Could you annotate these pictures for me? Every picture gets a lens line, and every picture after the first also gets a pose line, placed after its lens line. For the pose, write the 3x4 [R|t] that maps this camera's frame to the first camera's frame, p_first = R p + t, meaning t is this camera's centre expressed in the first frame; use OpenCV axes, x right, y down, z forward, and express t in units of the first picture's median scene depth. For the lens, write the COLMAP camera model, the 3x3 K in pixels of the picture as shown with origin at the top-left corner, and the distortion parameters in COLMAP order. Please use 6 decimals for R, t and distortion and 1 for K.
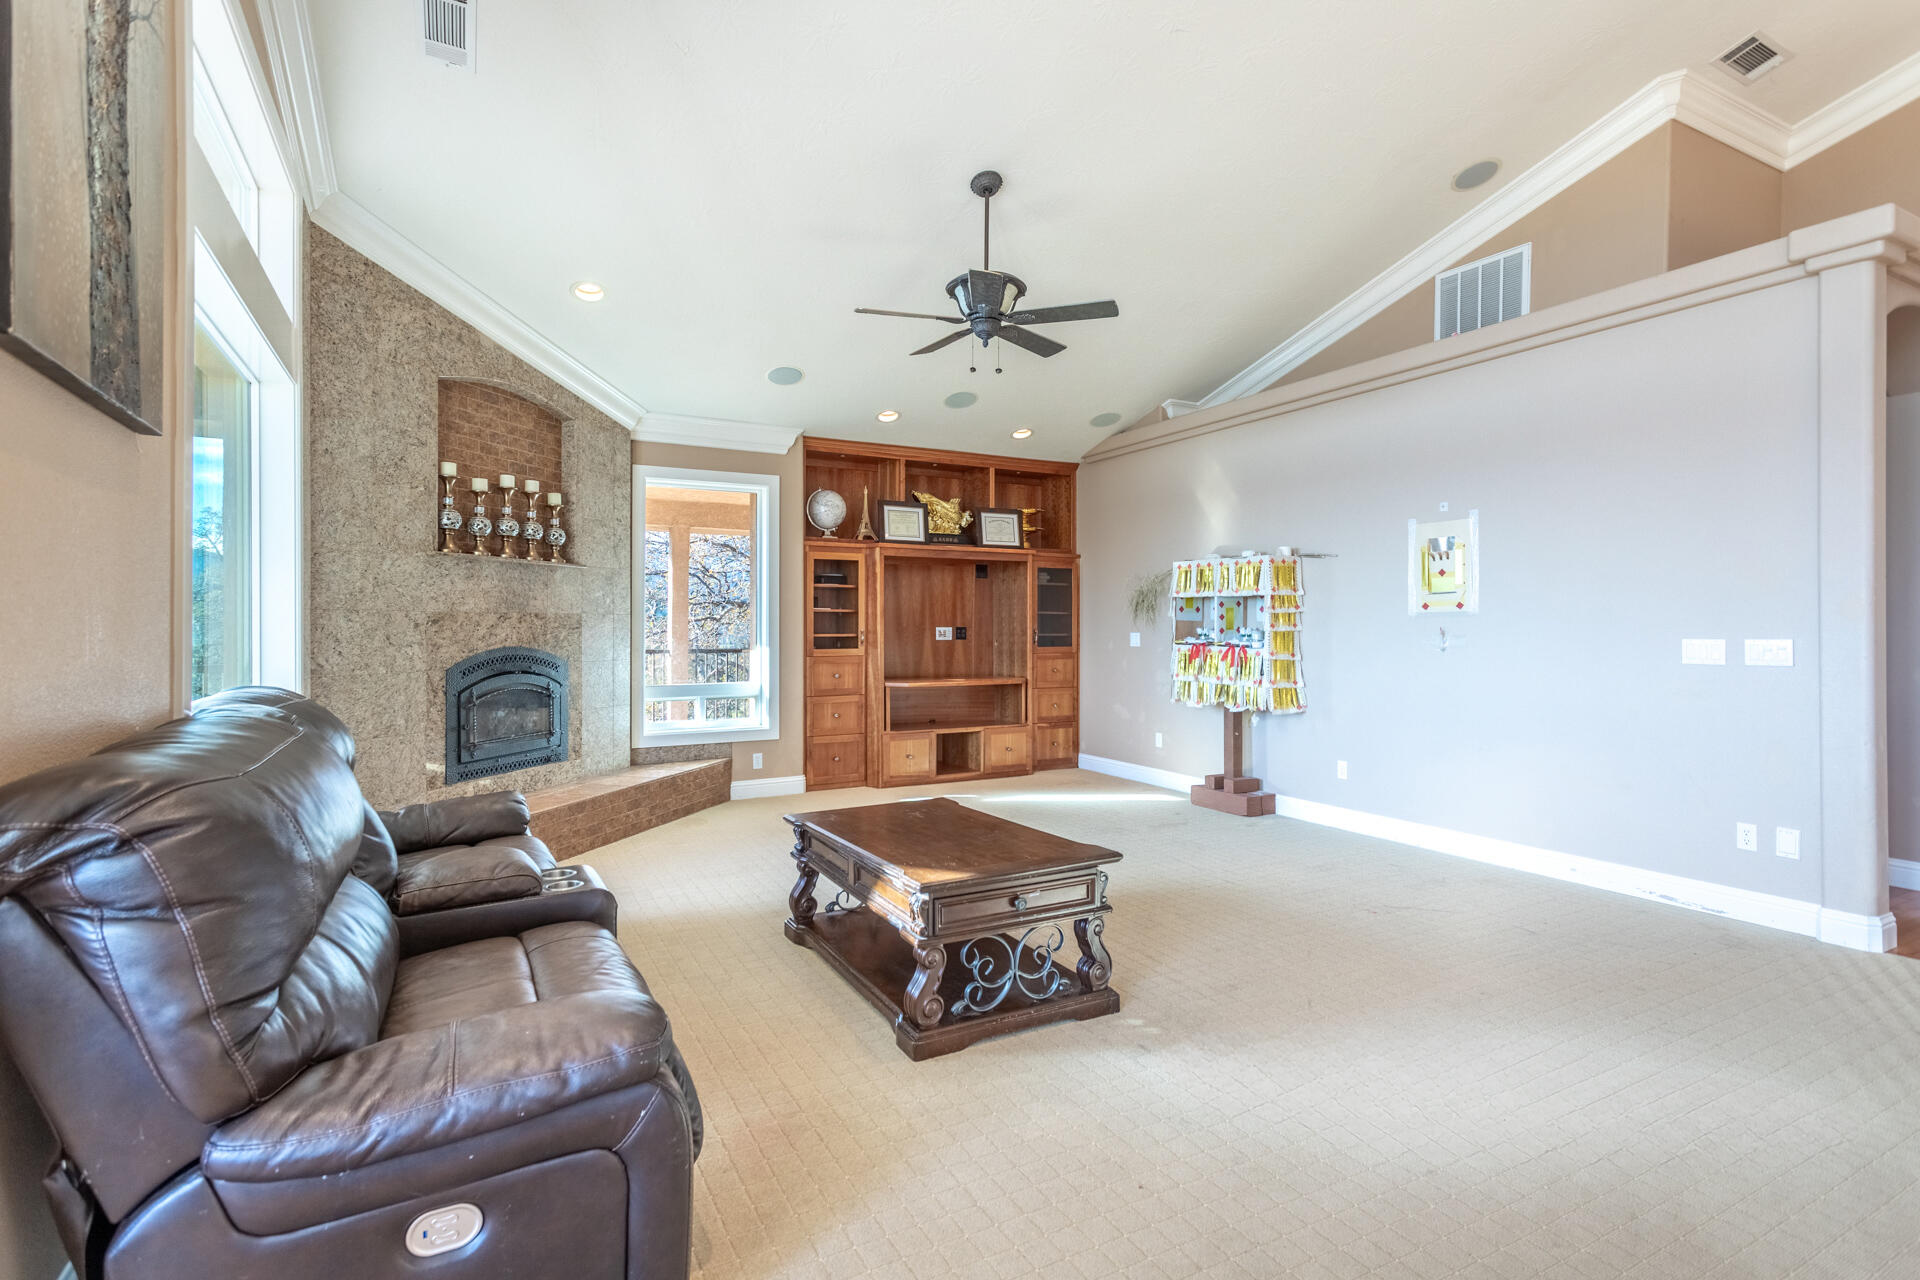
lens RADIAL K [[914.7, 0, 951.5], [0, 914.7, 624.2], [0, 0, 1]] dist [-0.001722, 0.002963]
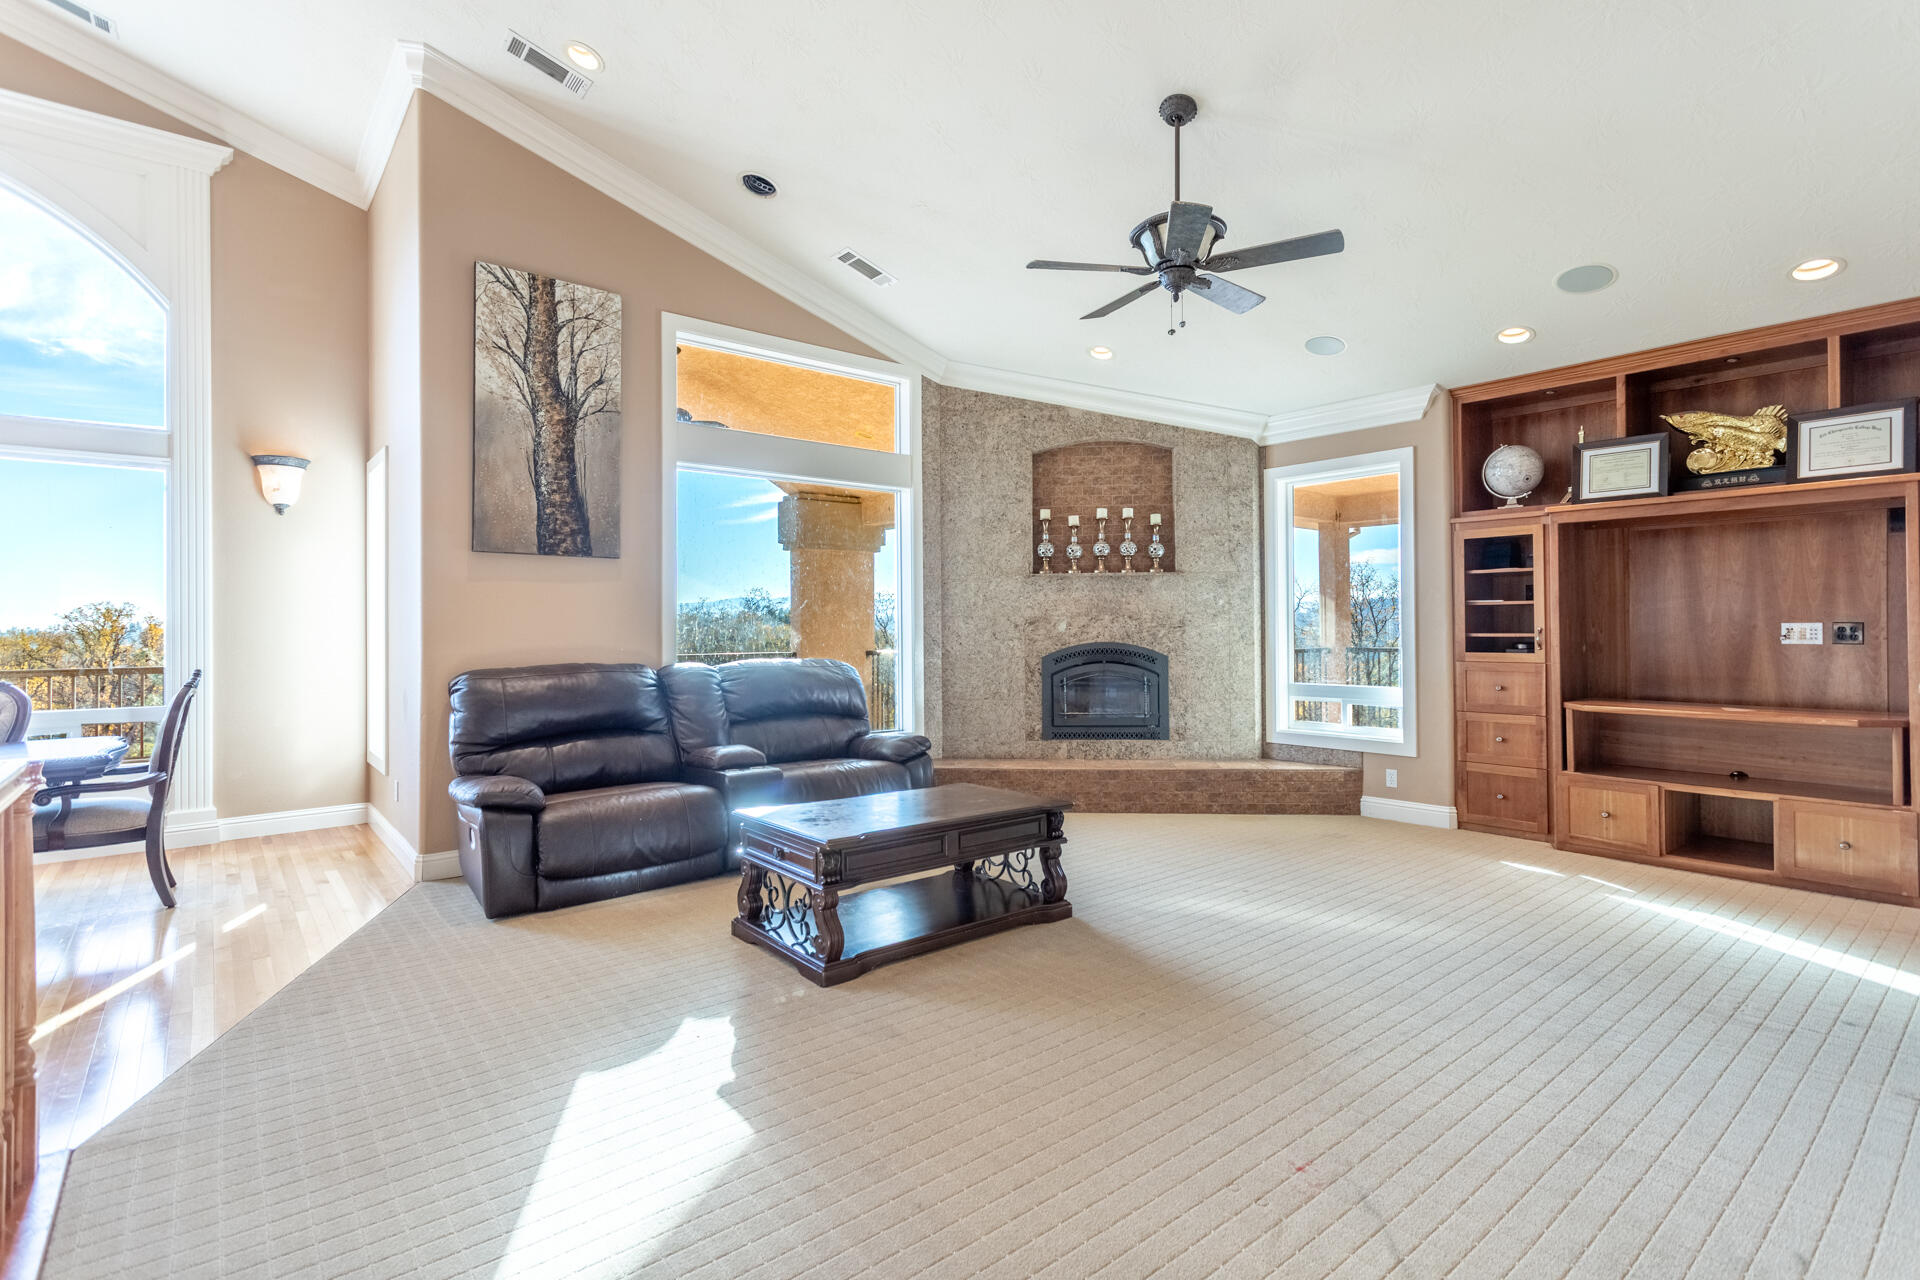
lens RADIAL K [[914.7, 0, 961.2], [0, 914.7, 628.1], [0, 0, 1]] dist [-0.001722, 0.002963]
pose [[0.189312, -0.001011, -0.981917, 0.719301], [0.008492, 0.999964, 0.000608, 0.002529], [0.981880, -0.008454, 0.189313, 0.545842]]
